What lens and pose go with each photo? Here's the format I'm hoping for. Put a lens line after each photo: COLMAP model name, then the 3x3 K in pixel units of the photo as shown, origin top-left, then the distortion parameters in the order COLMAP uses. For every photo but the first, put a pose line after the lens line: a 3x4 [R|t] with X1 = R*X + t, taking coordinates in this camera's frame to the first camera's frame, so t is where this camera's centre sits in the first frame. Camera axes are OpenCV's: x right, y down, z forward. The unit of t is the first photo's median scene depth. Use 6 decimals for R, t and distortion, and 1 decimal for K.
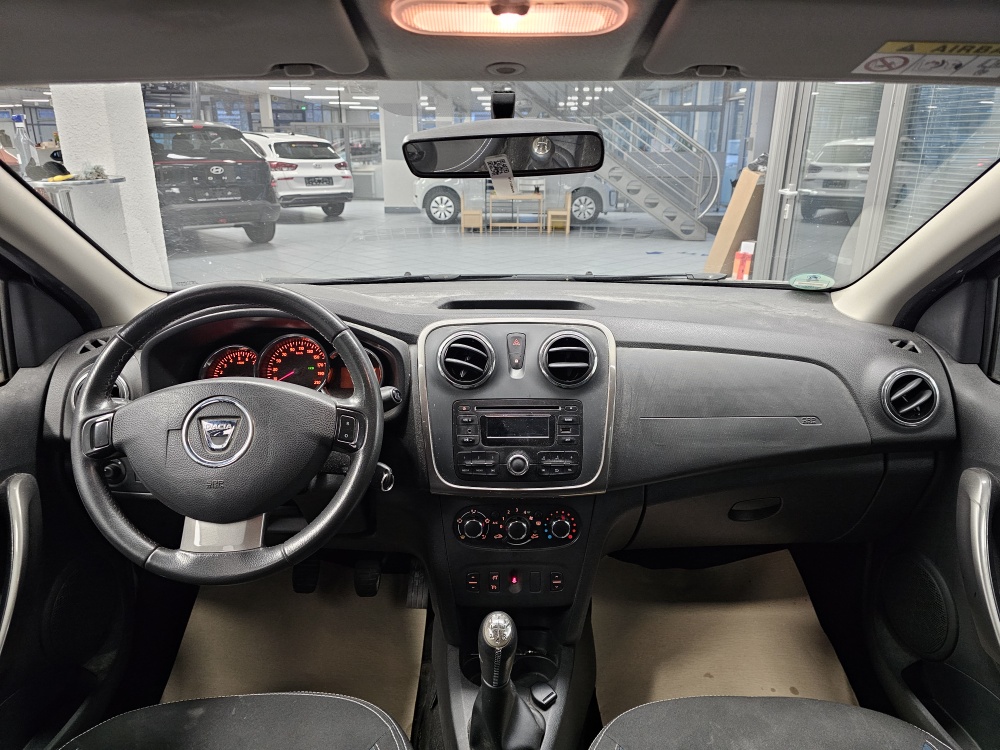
lens RADIAL K [[673.3, 0, 503.1], [0, 673.3, 368.2], [0, 0, 1]] dist [0.062223, -0.074294]
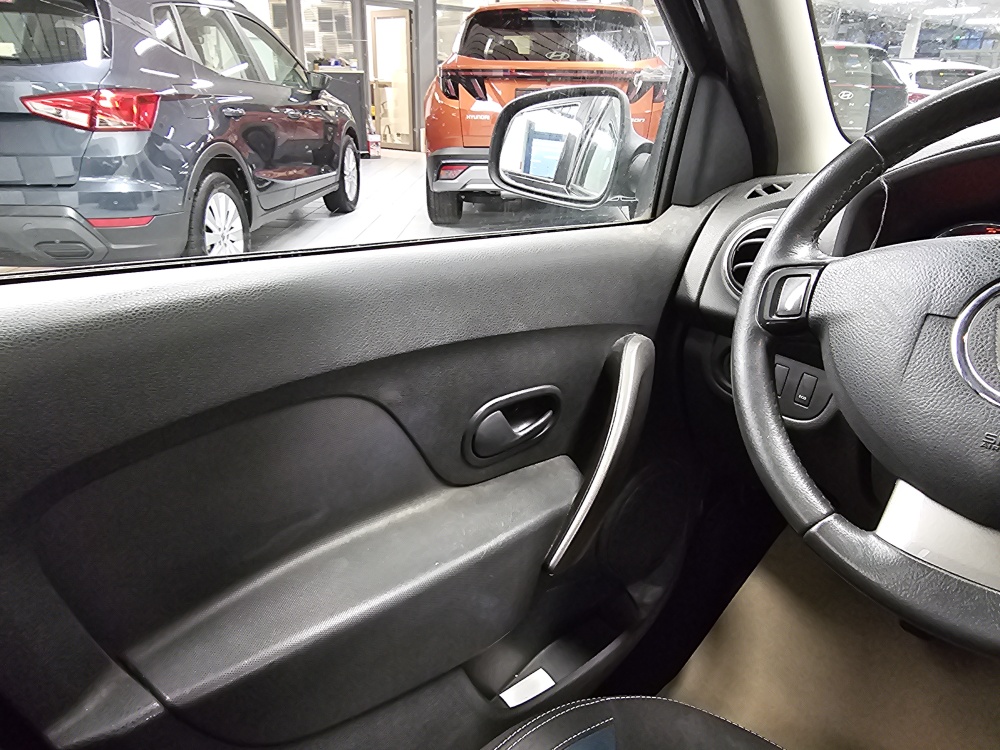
lens RADIAL K [[686.1, 0, 500.0], [0, 686.1, 375.0], [0, 0, 1]] dist [0.001008, 0.000487]
pose [[0.696754, 0.290761, -0.655738, -0.284365], [-0.237199, 0.956127, 0.171922, 0.096177], [0.676957, 0.035753, 0.735153, 0.311883]]
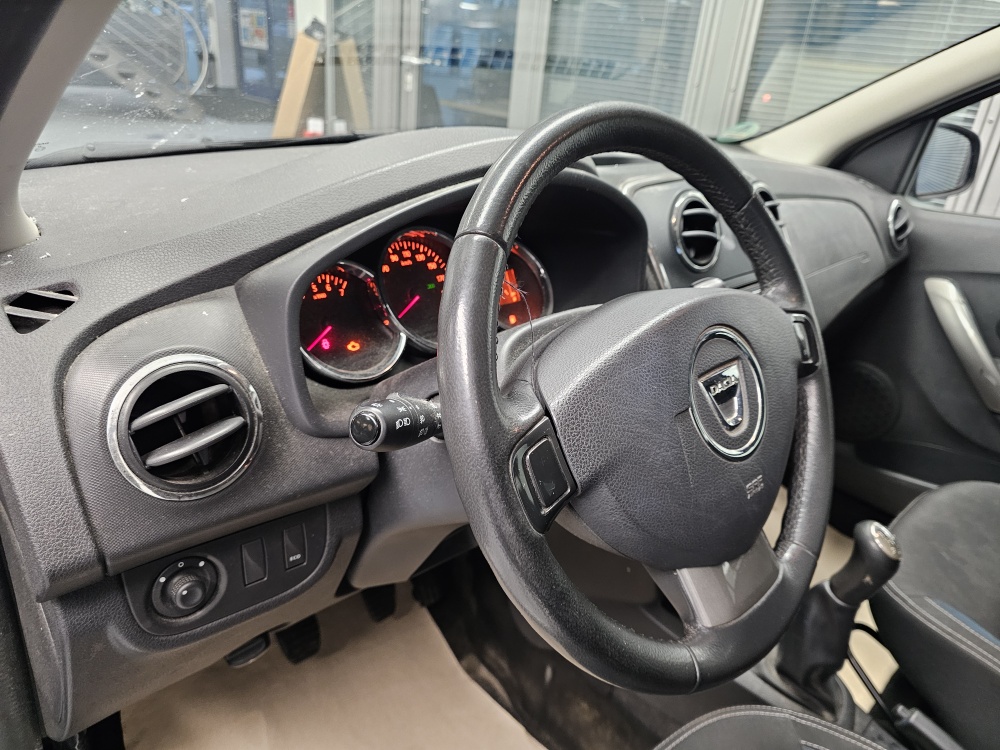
lens RADIAL K [[673.3, 0, 503.1], [0, 673.3, 368.2], [0, 0, 1]] dist [0.062223, -0.074294]
pose [[0.722503, -0.234092, 0.650531, -0.693669], [0.130803, 0.970223, 0.203858, -0.045381], [-0.678881, -0.062197, 0.731609, 0.575942]]
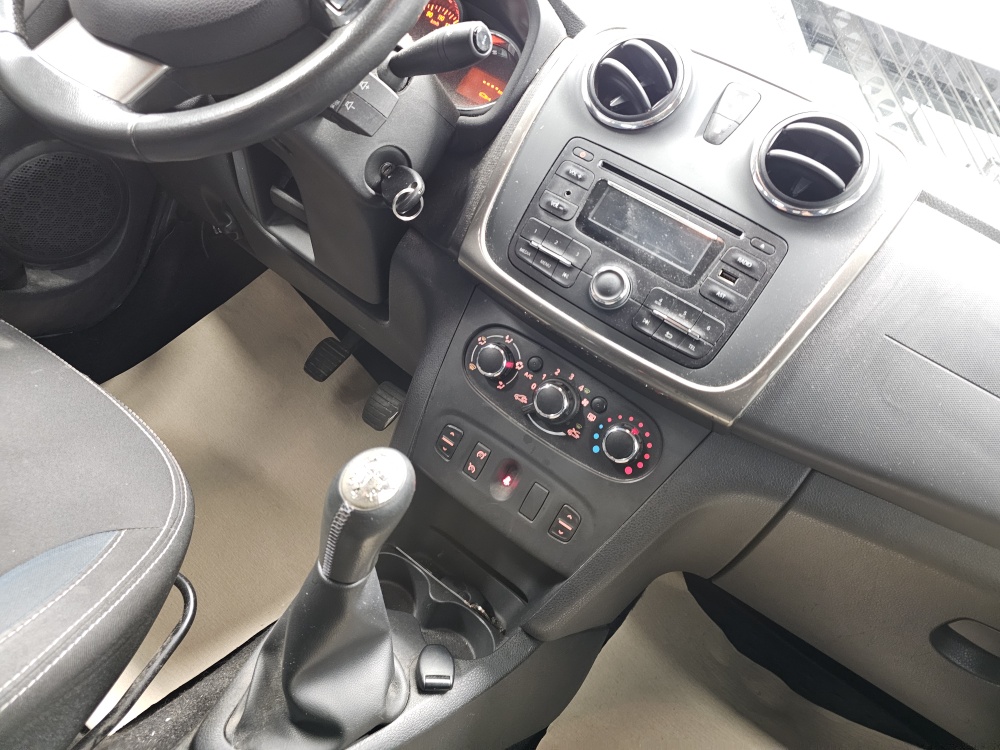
lens RADIAL K [[673.3, 0, 503.1], [0, 673.3, 368.2], [0, 0, 1]] dist [0.062223, -0.074294]
pose [[0.798236, 0.521680, -0.301114, 0.141434], [-0.517481, 0.849781, 0.100430, 0.179426], [0.308273, 0.075654, 0.948285, 0.455490]]
